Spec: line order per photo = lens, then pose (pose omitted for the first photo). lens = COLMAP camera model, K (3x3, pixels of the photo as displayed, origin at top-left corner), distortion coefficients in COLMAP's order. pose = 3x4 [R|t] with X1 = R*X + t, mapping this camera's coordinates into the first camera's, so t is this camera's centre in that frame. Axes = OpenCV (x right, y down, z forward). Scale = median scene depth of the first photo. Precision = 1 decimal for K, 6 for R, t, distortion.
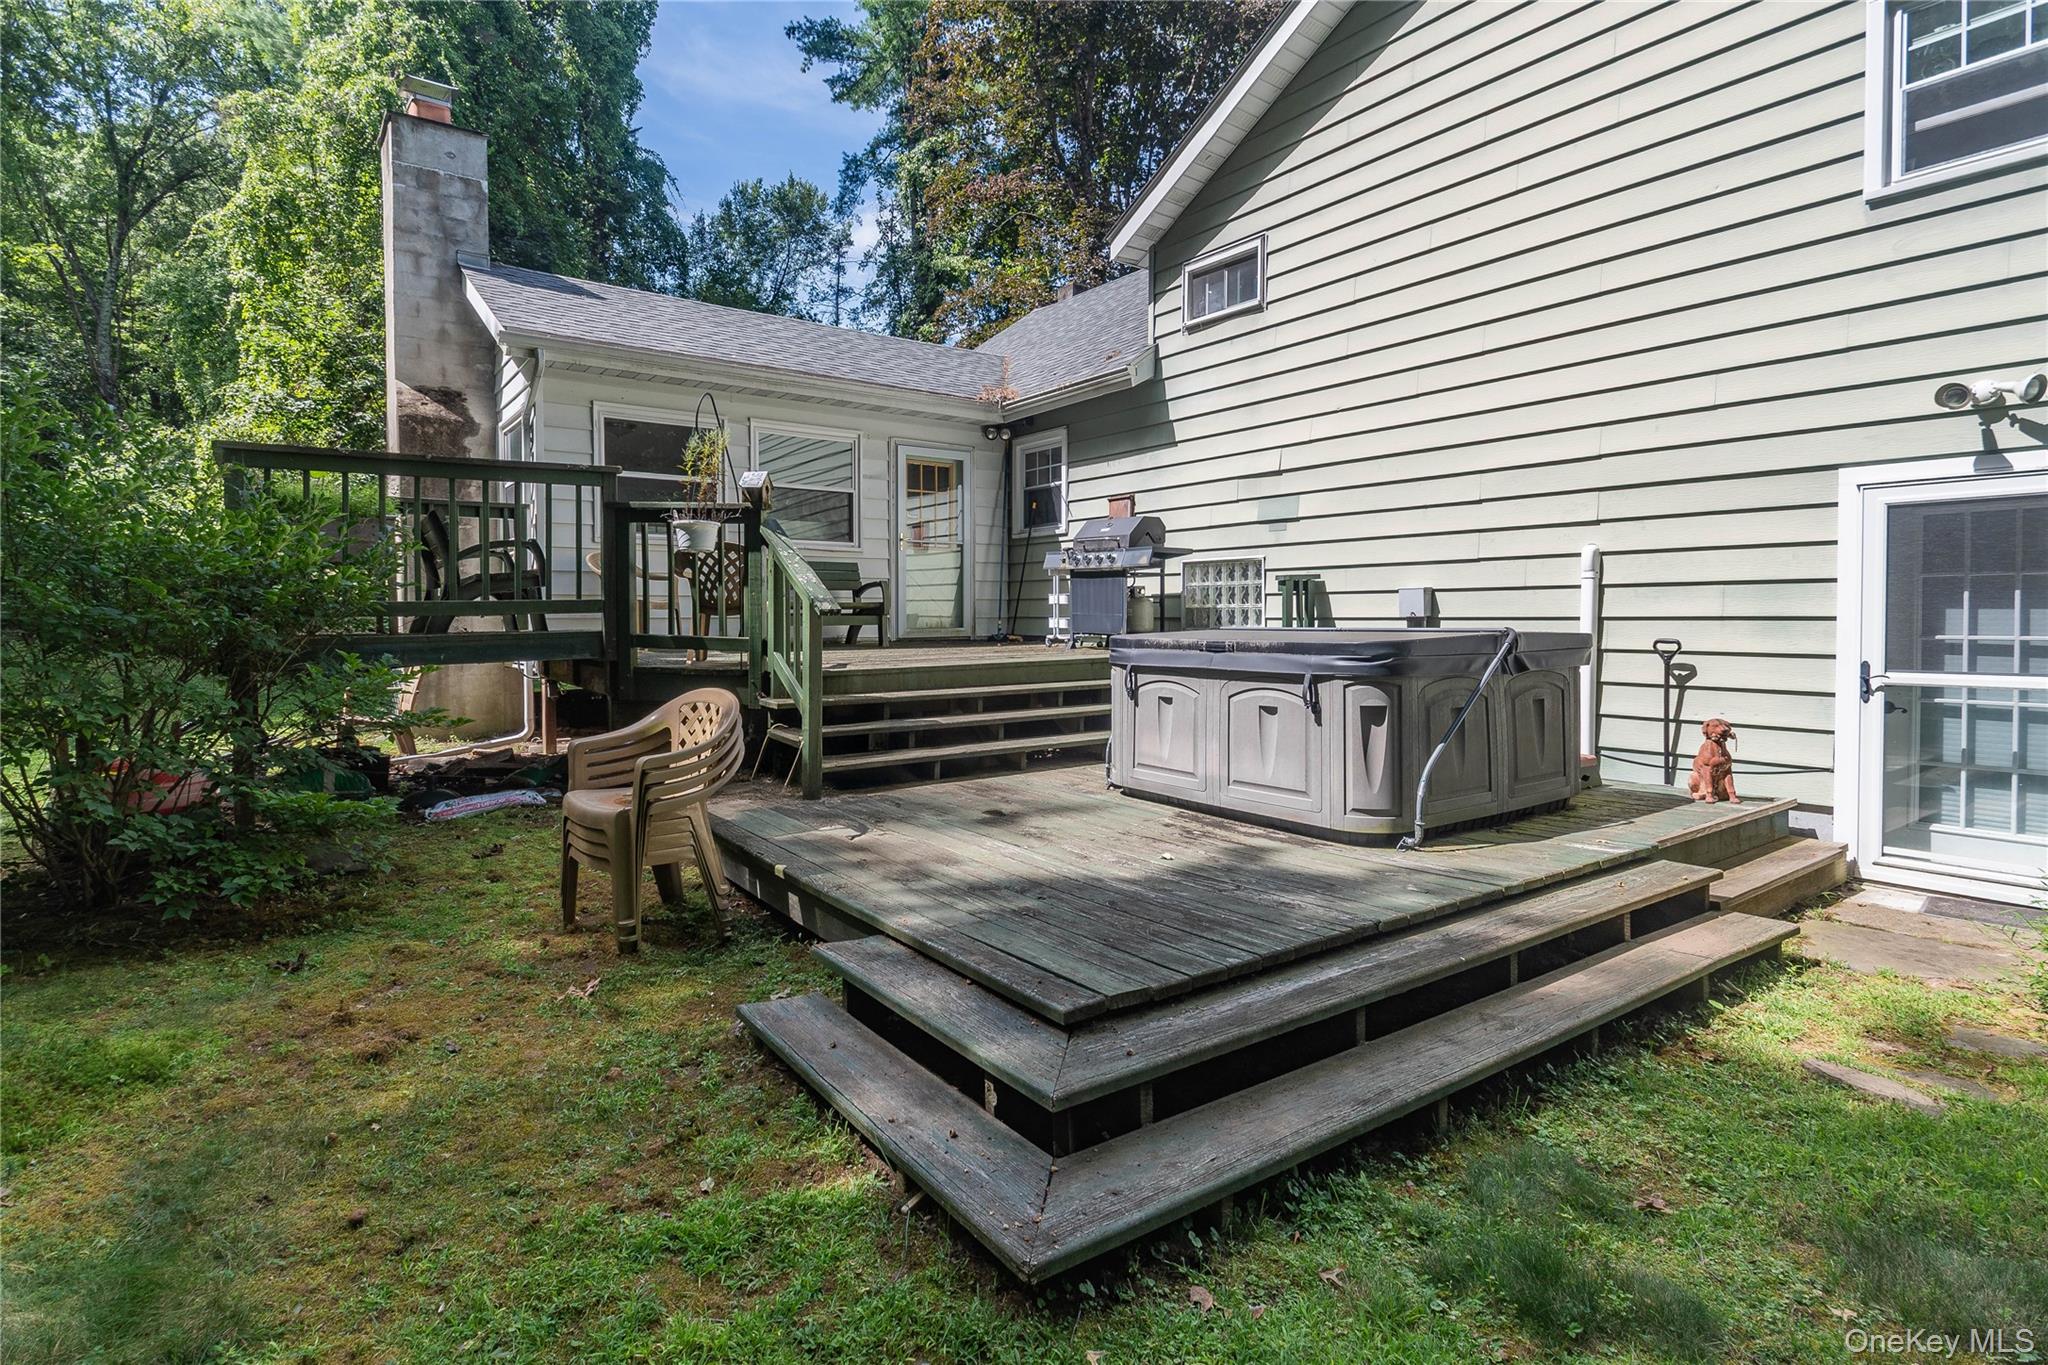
lens RADIAL K [[1027.0, 0, 983.1], [0, 1027.0, 634.9], [0, 0, 1]] dist [0.007848, -0.002632]
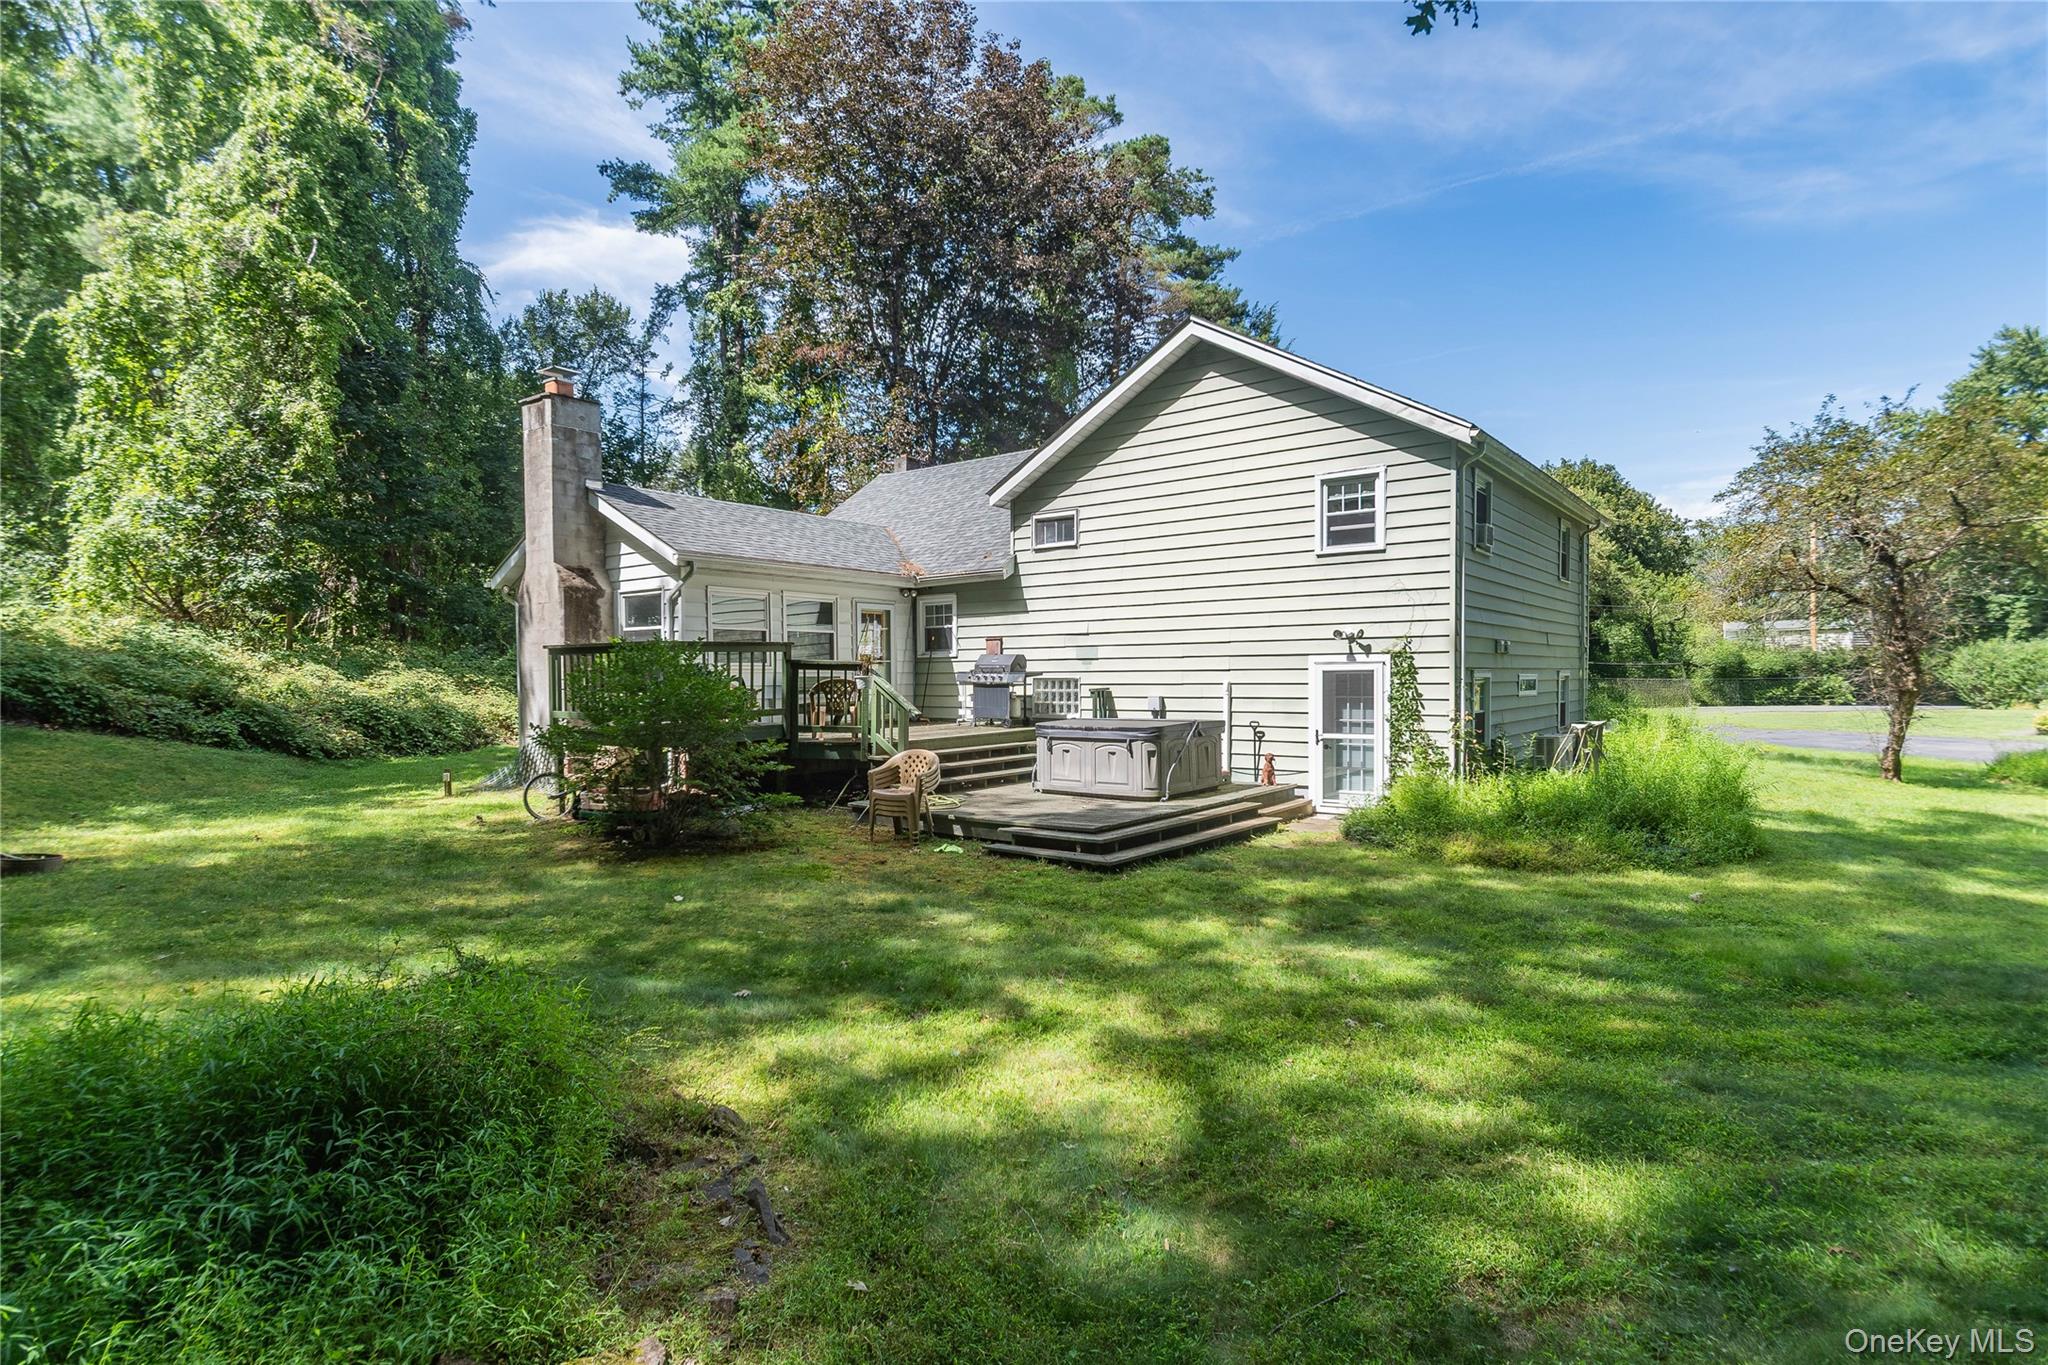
lens RADIAL K [[1033.1, 0, 1014.0], [0, 1033.1, 685.2], [0, 0, 1]] dist [-0.025648, -0.000415]
pose [[0.955247, -0.005139, 0.295766, -0.401139], [0.009160, 0.999884, -0.012209, -0.037871], [-0.295669, 0.014372, 0.955182, -0.779350]]
